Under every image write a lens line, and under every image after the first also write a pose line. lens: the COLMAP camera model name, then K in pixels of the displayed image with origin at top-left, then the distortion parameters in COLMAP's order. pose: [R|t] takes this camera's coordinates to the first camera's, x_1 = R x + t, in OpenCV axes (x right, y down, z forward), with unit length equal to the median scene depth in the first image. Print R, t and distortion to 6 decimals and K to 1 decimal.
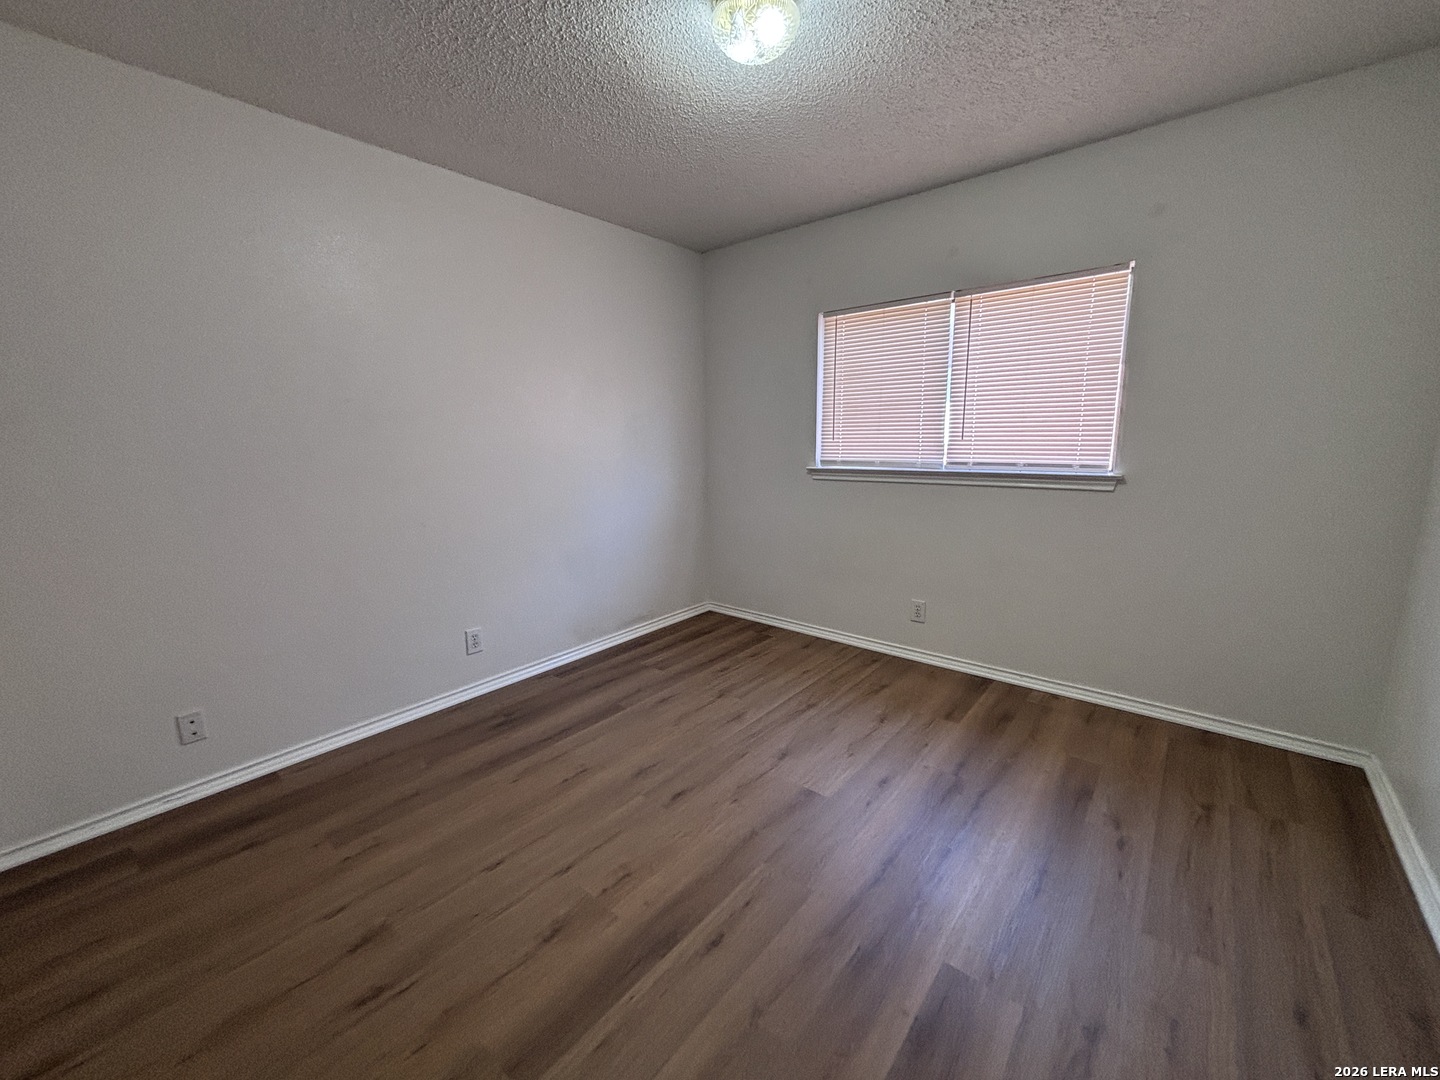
lens RADIAL K [[581.7, 0, 719.5], [0, 581.7, 542.8], [0, 0, 1]] dist [0.004670, -0.001300]
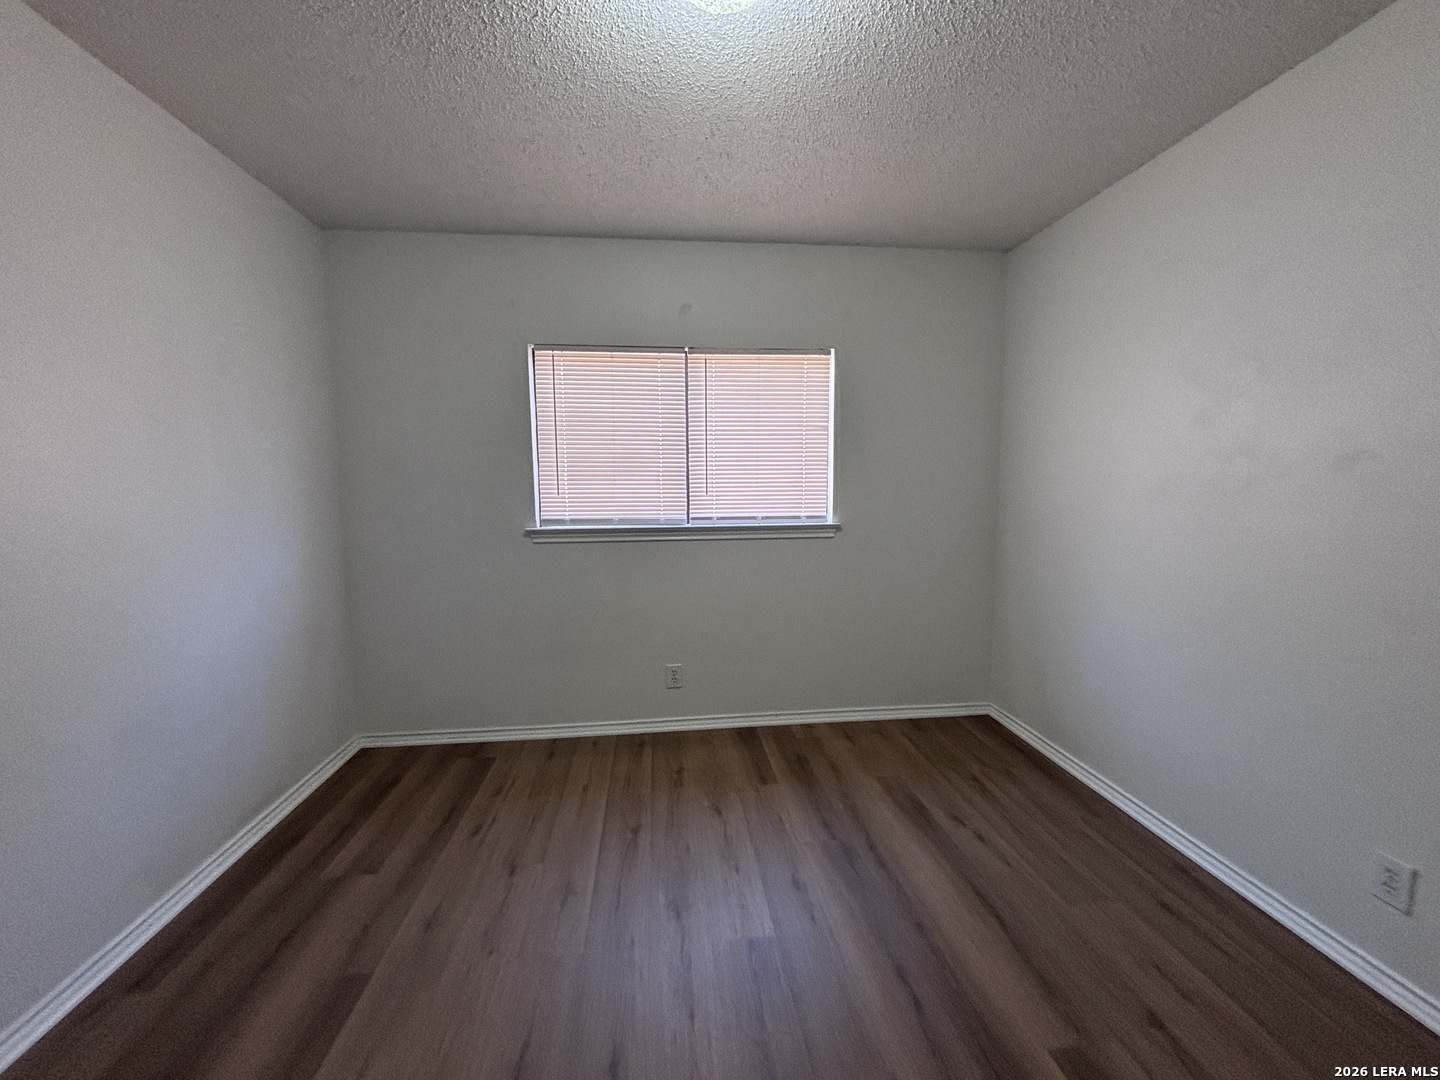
lens RADIAL K [[581.7, 0, 720.1], [0, 581.7, 540.6], [0, 0, 1]] dist [0.004670, -0.001300]
pose [[0.684409, -0.061943, 0.726462, -0.279646], [0.129522, 0.990866, -0.037537, -0.055998], [-0.717501, 0.119783, 0.686180, 0.295643]]
